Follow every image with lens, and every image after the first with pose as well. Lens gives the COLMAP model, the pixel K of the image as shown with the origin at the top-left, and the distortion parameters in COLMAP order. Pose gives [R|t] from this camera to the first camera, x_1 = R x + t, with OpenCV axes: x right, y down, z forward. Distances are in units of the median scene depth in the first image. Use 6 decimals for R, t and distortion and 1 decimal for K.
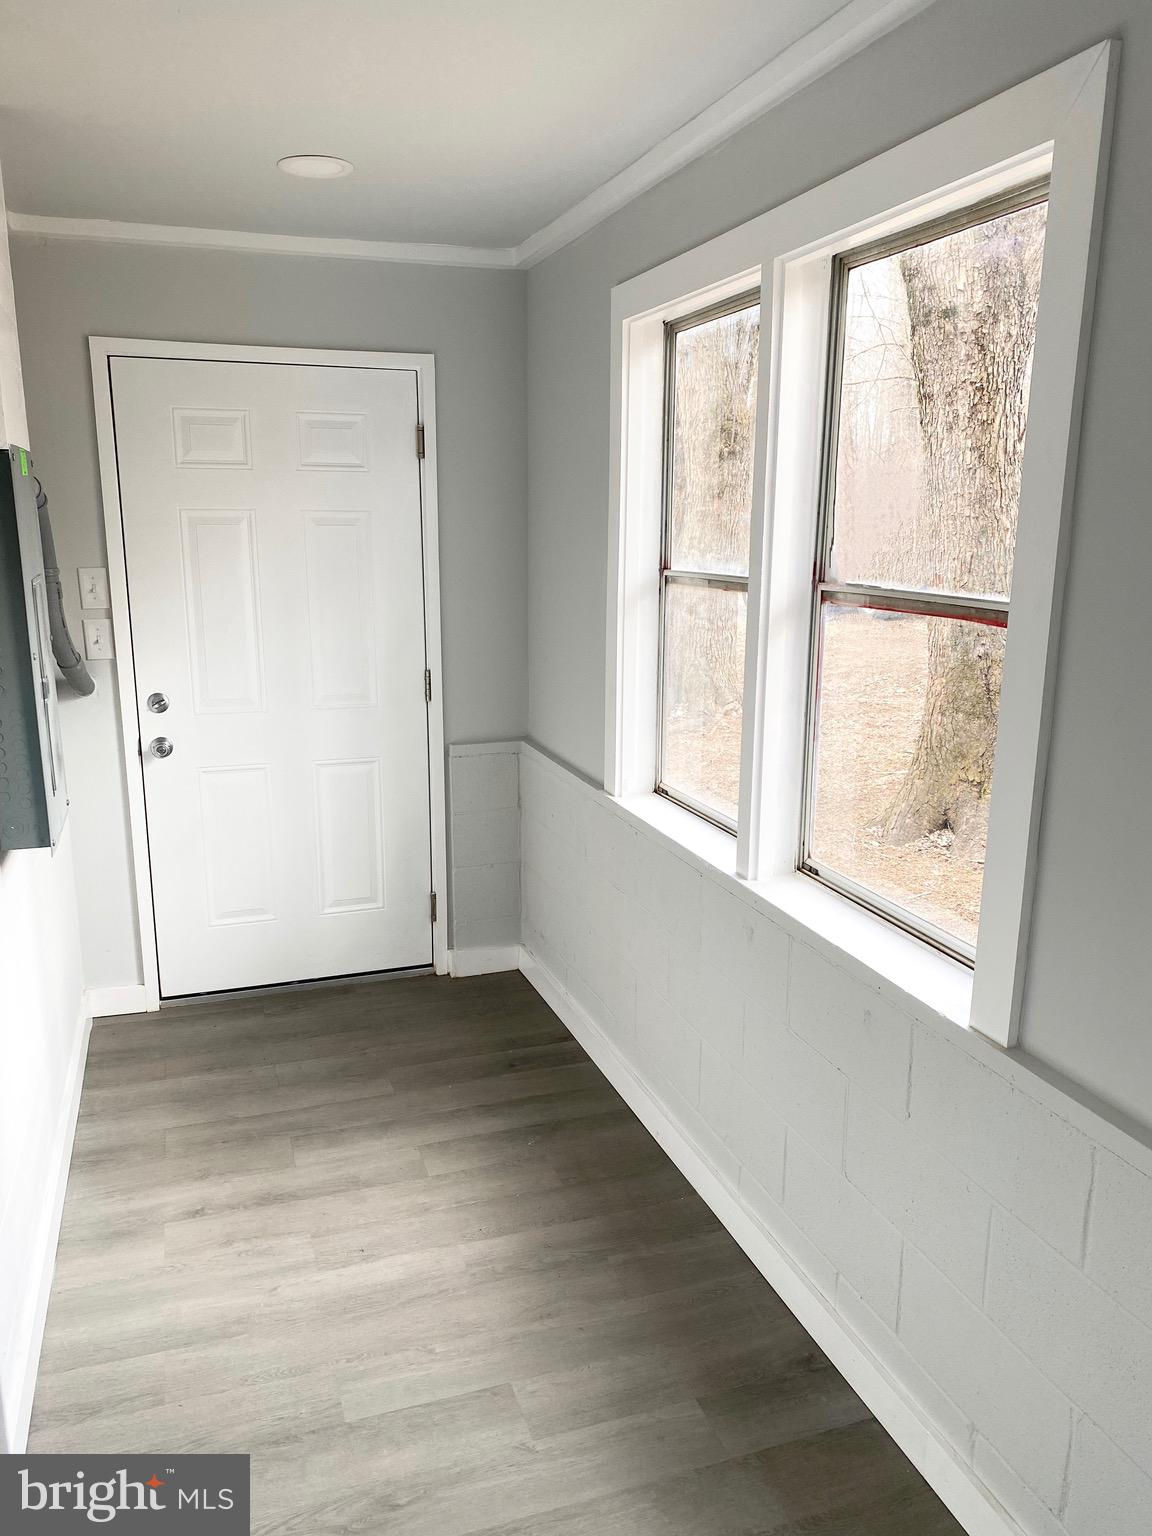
lens RADIAL K [[1199.5, 0, 621.8], [0, 1199.5, 792.6], [0, 0, 1]] dist [0.067831, -0.149218]
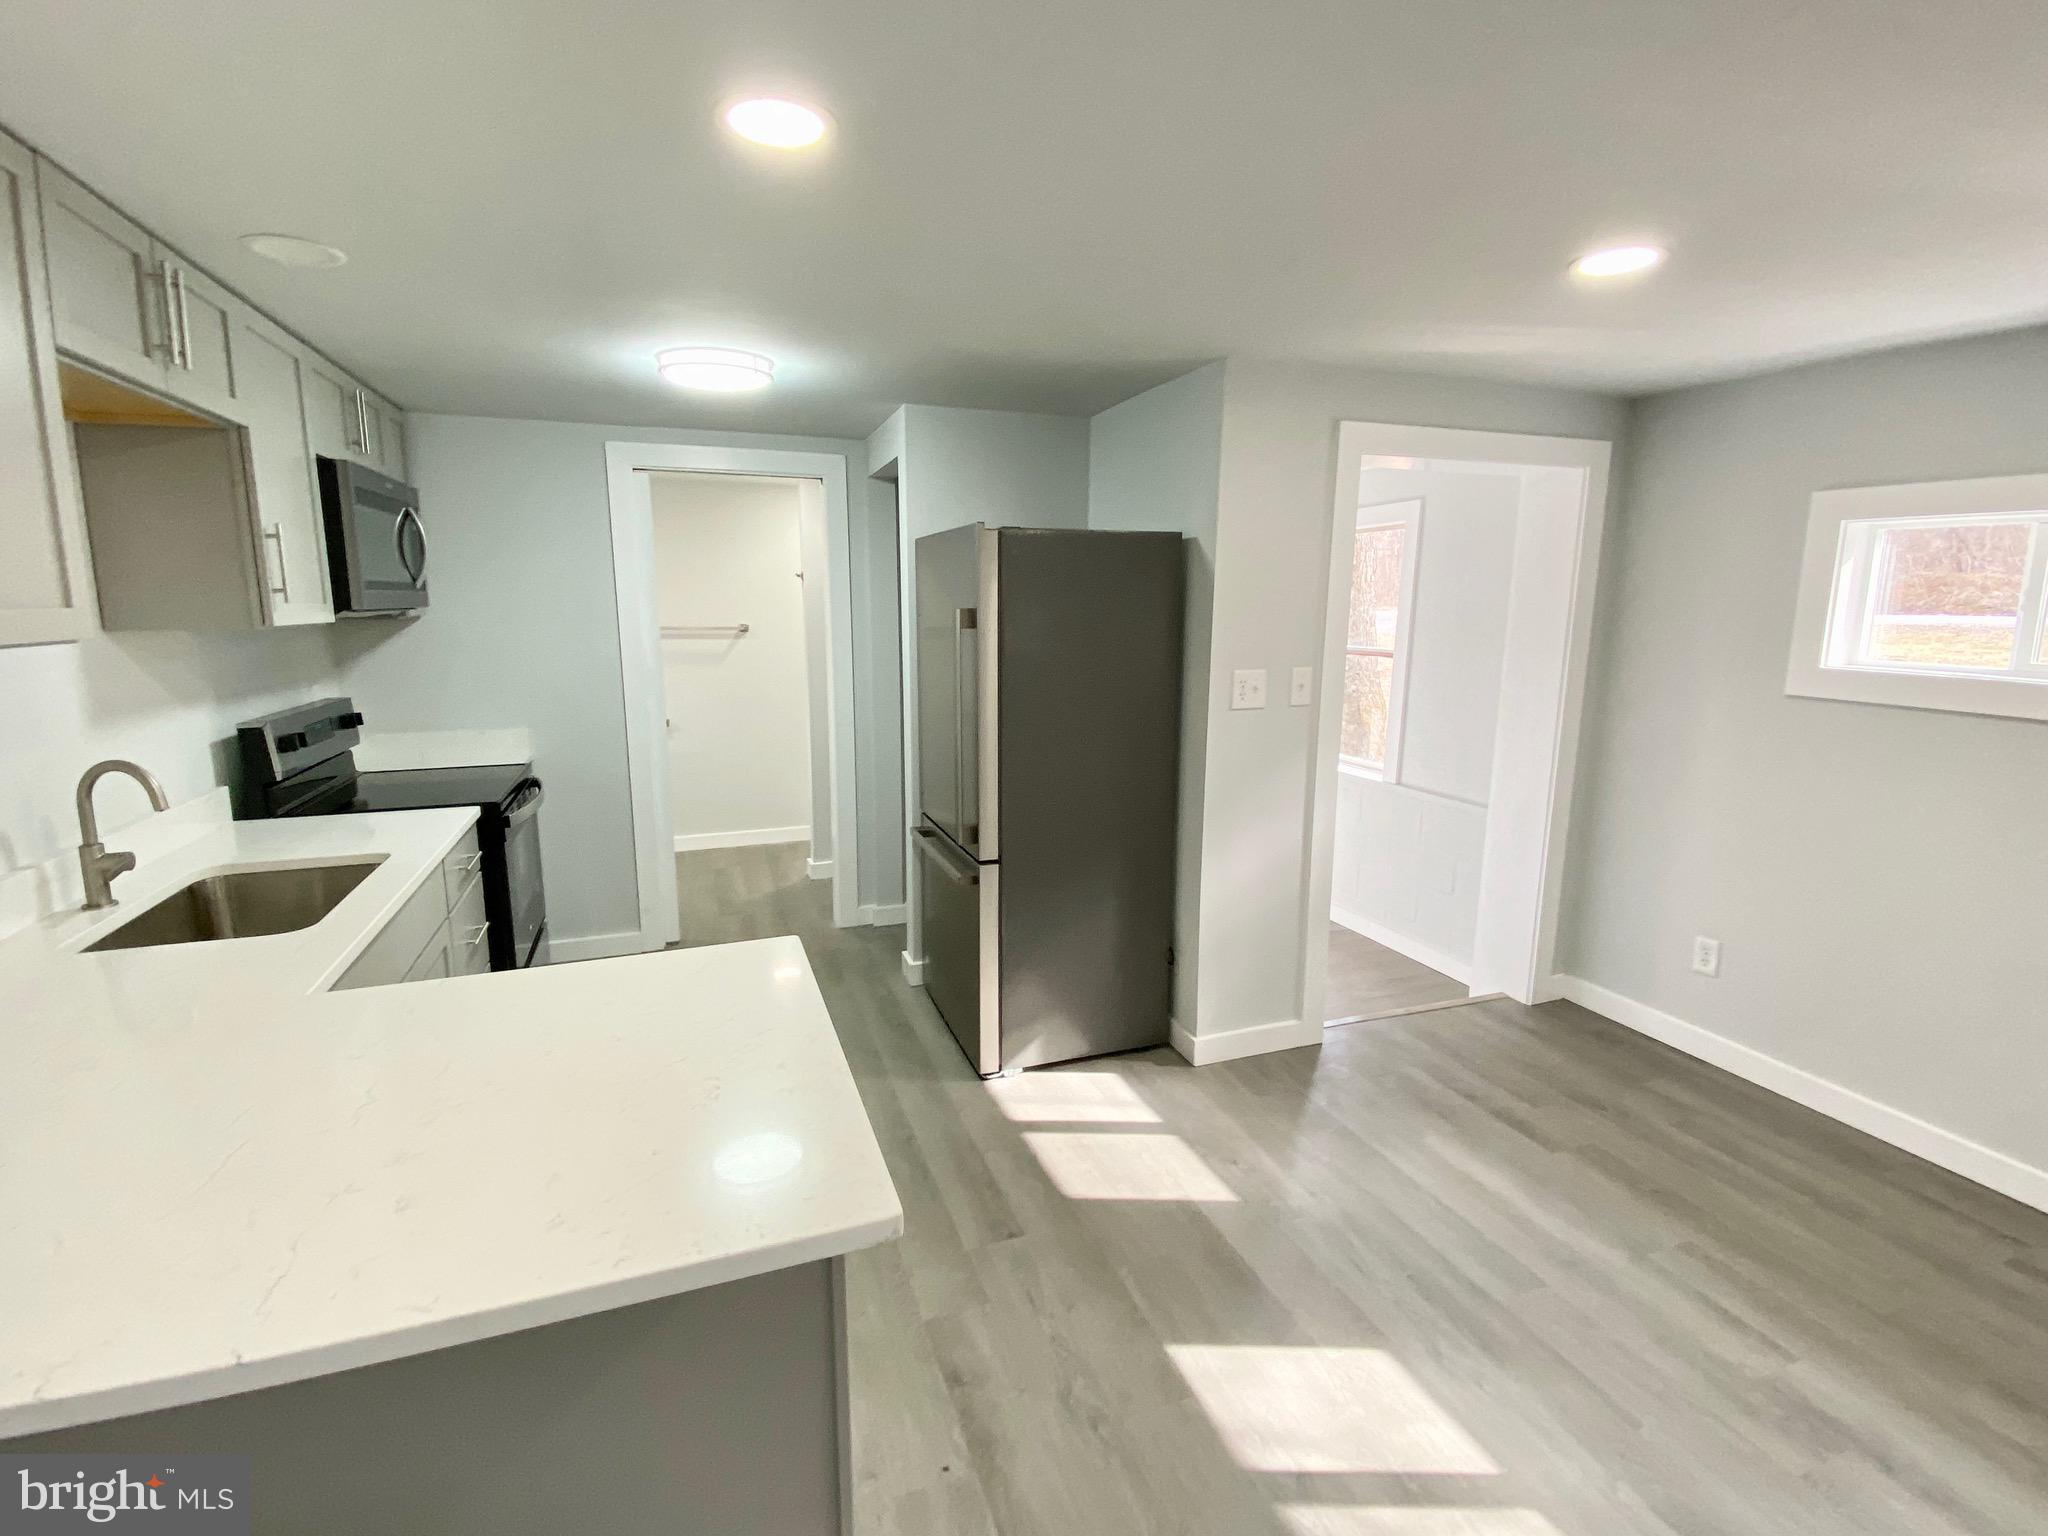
lens RADIAL K [[927.8, 0, 1014.8], [0, 927.8, 769.8], [0, 0, 1]] dist [0.030135, -0.032108]
pose [[0.999999, -0.000098, 0.001711, -0.350566], [0.000183, 0.998777, -0.049436, 0.144240], [-0.001705, 0.049437, 0.998776, -0.739678]]
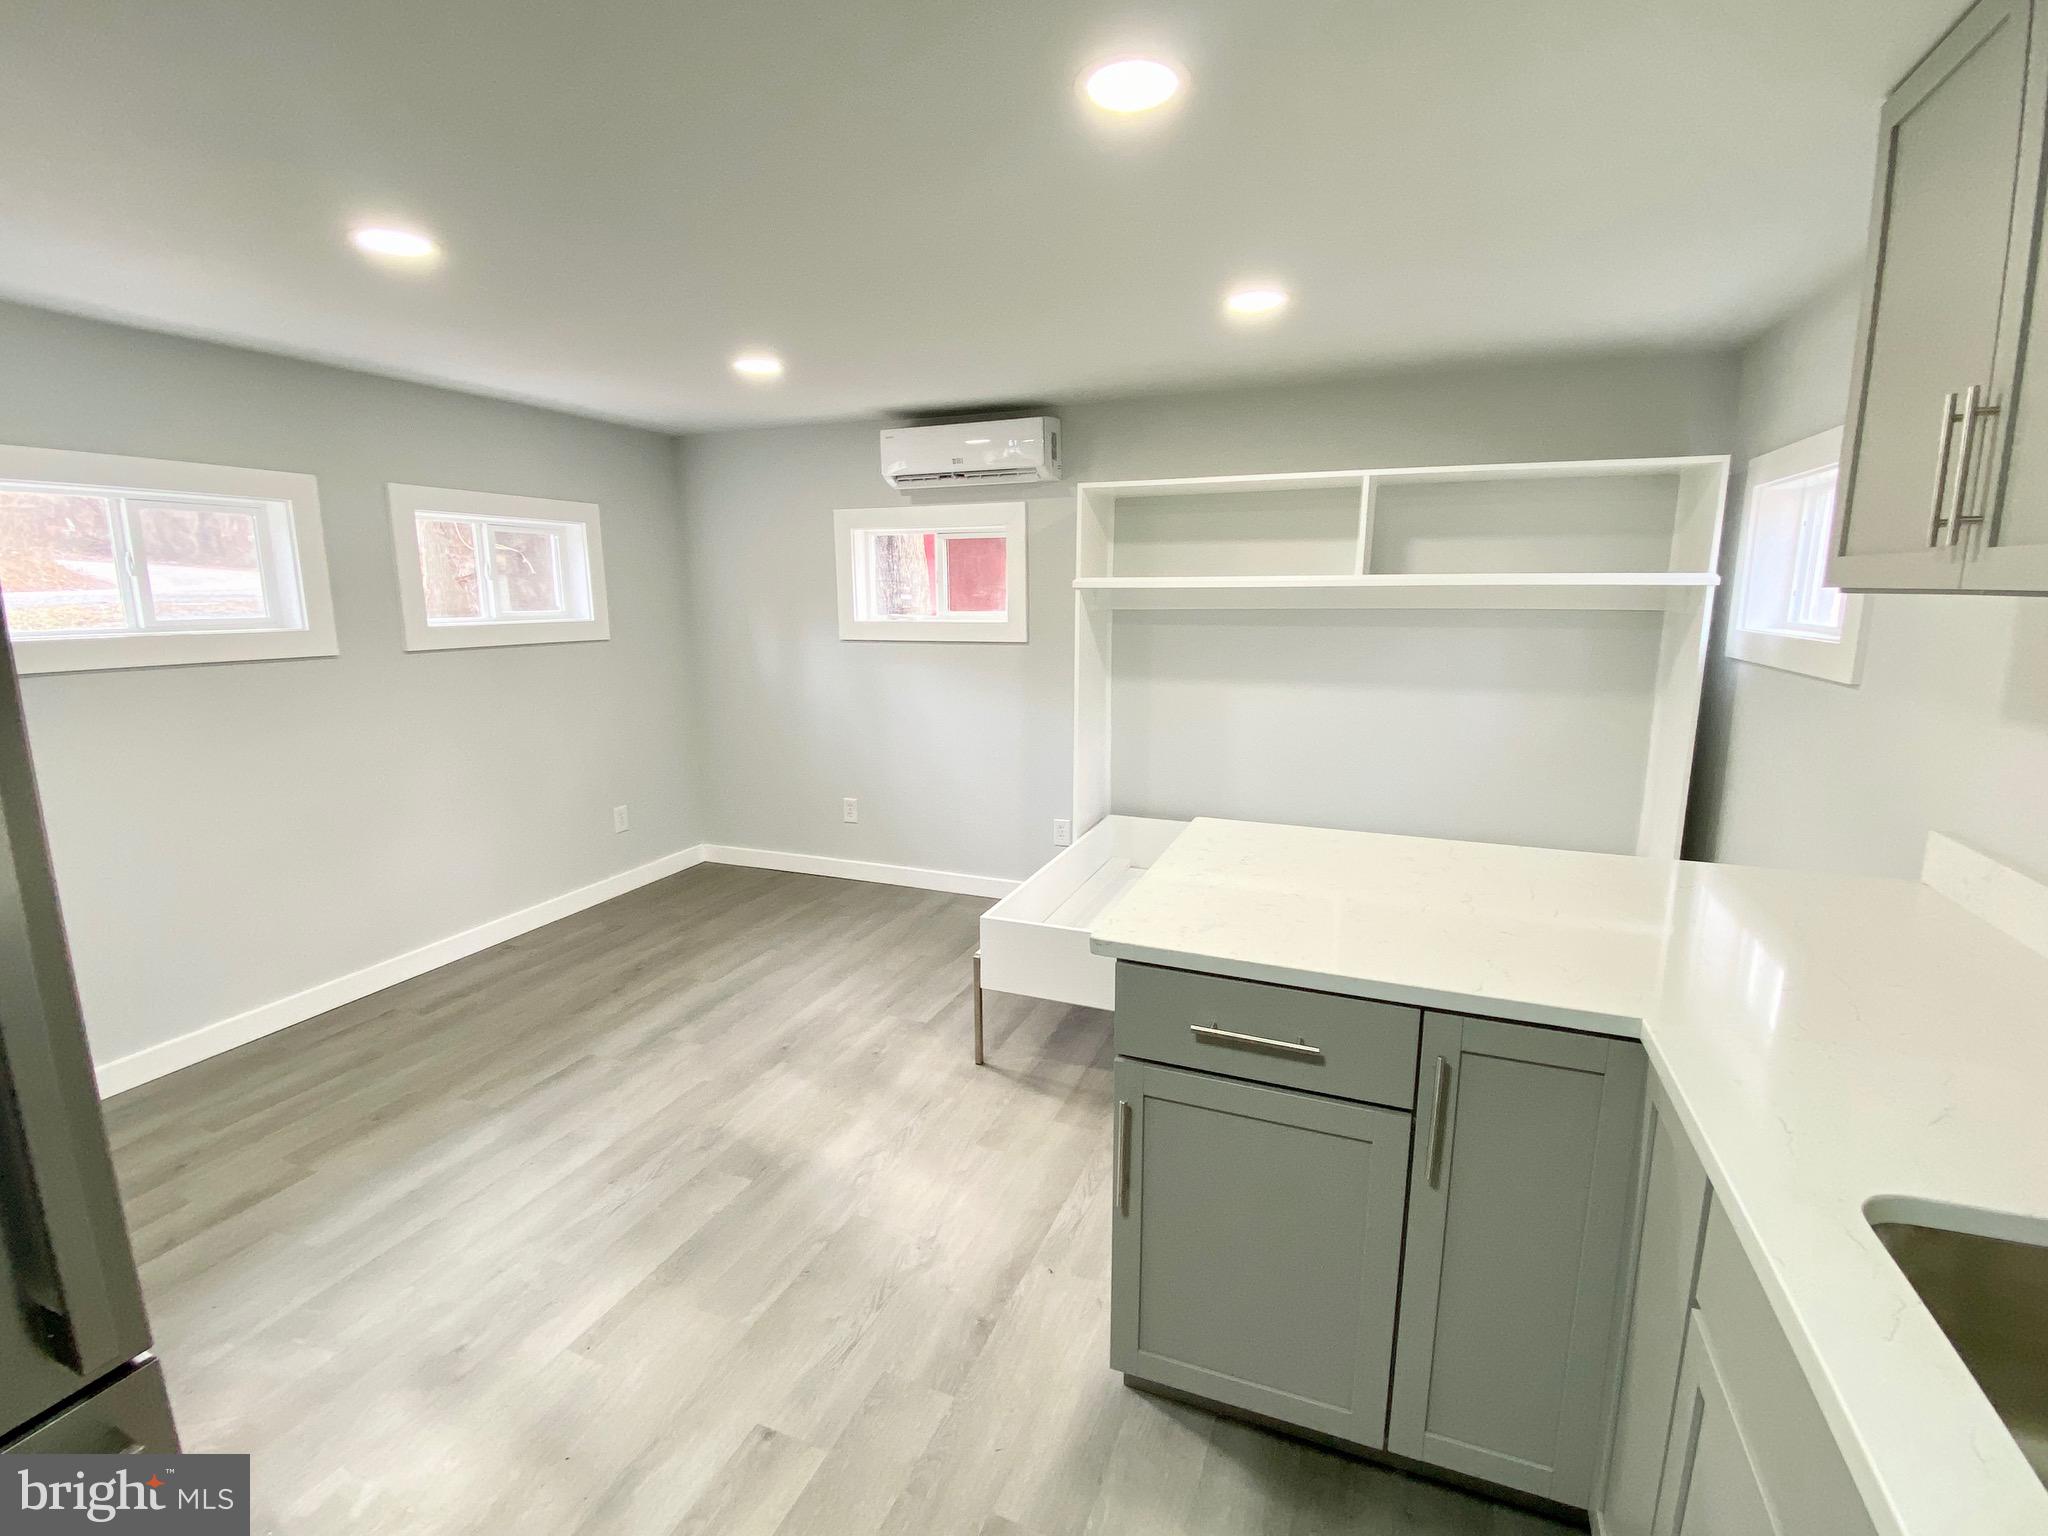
lens RADIAL K [[929.8, 0, 1025.2], [0, 929.8, 765.5], [0, 0, 1]] dist [0.057039, -0.058826]
pose [[-0.744872, -0.123072, 0.655759, -0.694693], [0.151769, 0.925822, 0.346150, -0.009473], [-0.649717, 0.357361, -0.670940, -0.008631]]
